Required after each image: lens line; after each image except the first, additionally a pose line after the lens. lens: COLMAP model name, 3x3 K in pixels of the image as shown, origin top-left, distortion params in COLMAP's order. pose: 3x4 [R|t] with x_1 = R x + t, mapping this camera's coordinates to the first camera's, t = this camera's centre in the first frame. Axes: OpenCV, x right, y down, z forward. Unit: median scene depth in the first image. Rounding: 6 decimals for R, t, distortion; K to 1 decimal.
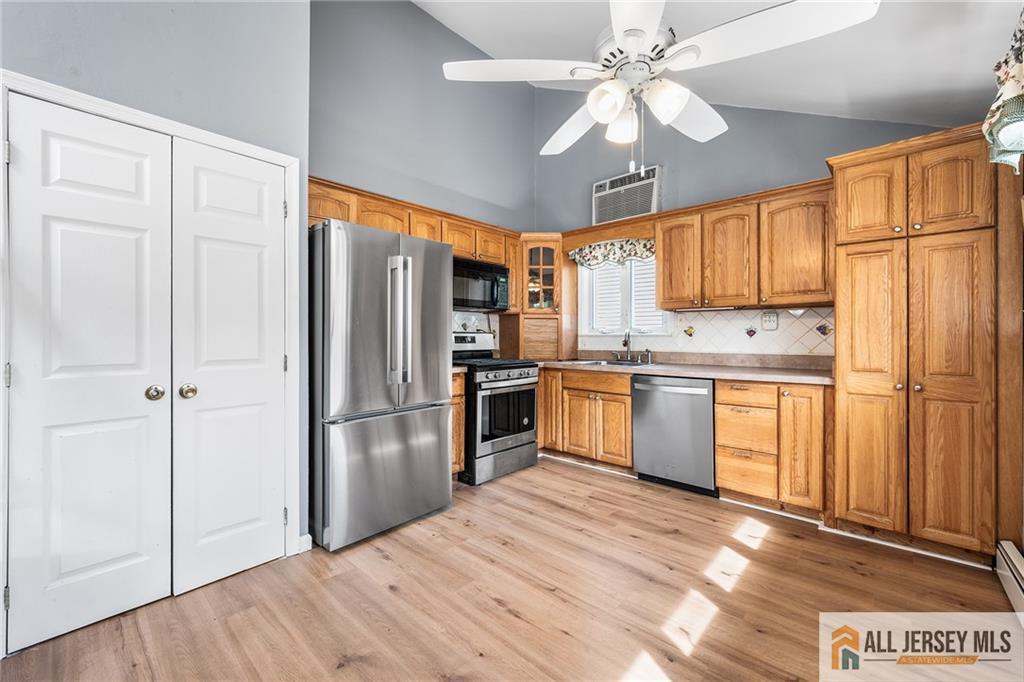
lens RADIAL K [[410.6, 0, 508.5], [0, 410.6, 337.3], [0, 0, 1]] dist [-0.000358, -0.000608]
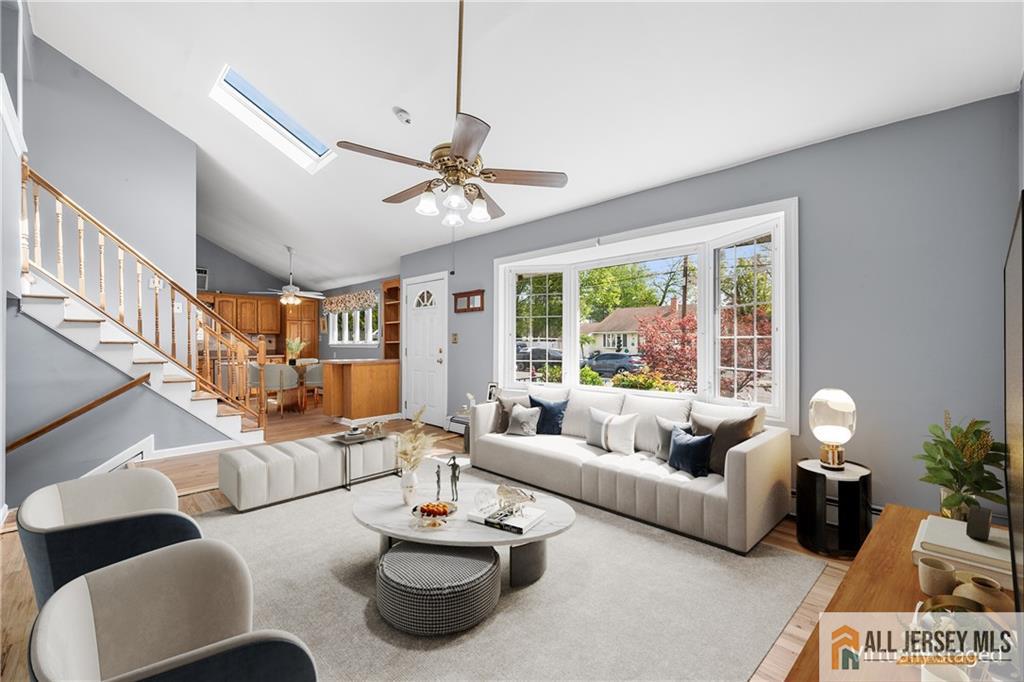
lens RADIAL K [[410.6, 0, 508.5], [0, 410.6, 337.3], [0, 0, 1]] dist [-0.000358, -0.000608]
pose [[0.018089, 0.012208, 0.999762, -2.264067], [0.001283, 0.999924, -0.012233, -0.011387], [-0.999836, 0.001504, 0.018072, -0.859038]]
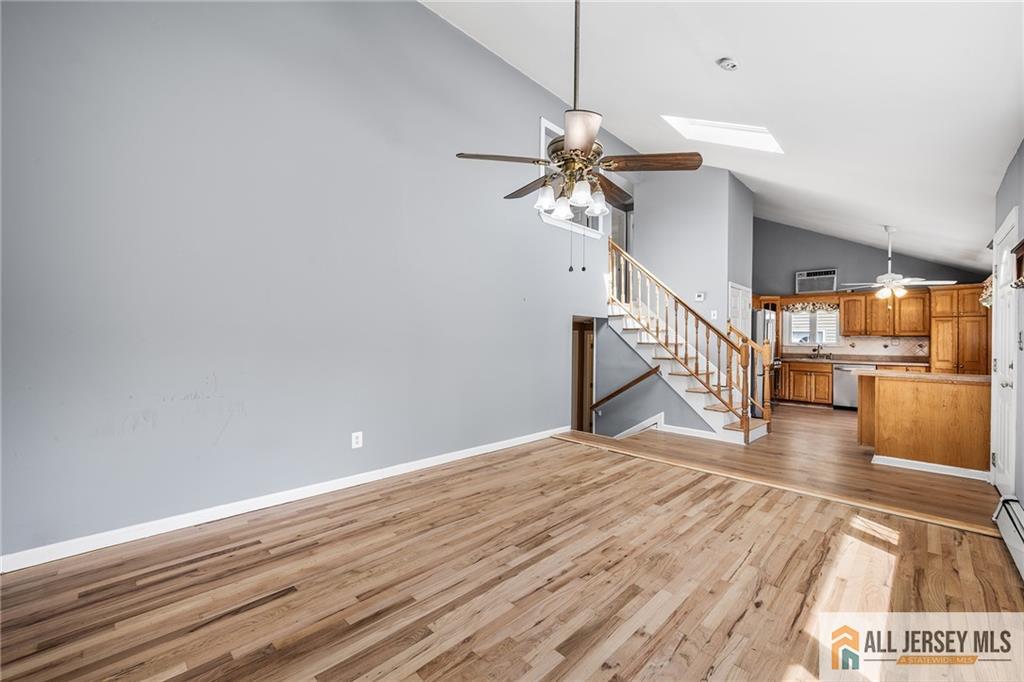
lens RADIAL K [[410.6, 0, 508.5], [0, 410.6, 337.3], [0, 0, 1]] dist [-0.000358, -0.000608]
pose [[0.999151, 0.012055, -0.039386, -1.551210], [-0.012440, 0.999877, -0.009557, -0.014570], [0.039266, 0.010039, 0.999178, -1.503513]]
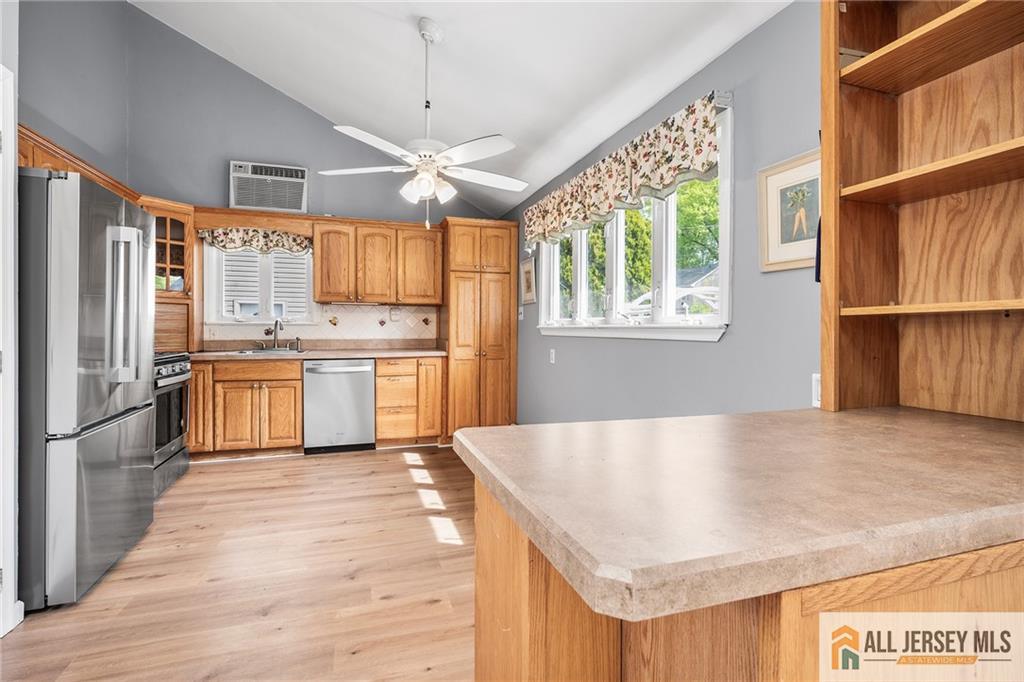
lens RADIAL K [[475.4, 0, 511.1], [0, 475.4, 330.8], [0, 0, 1]] dist [-0.000523, -0.000184]
pose [[0.482083, -0.004892, 0.876112, -0.578965], [-0.002300, 0.999974, 0.006849, 0.002756], [-0.876123, -0.005316, 0.482059, -0.104248]]
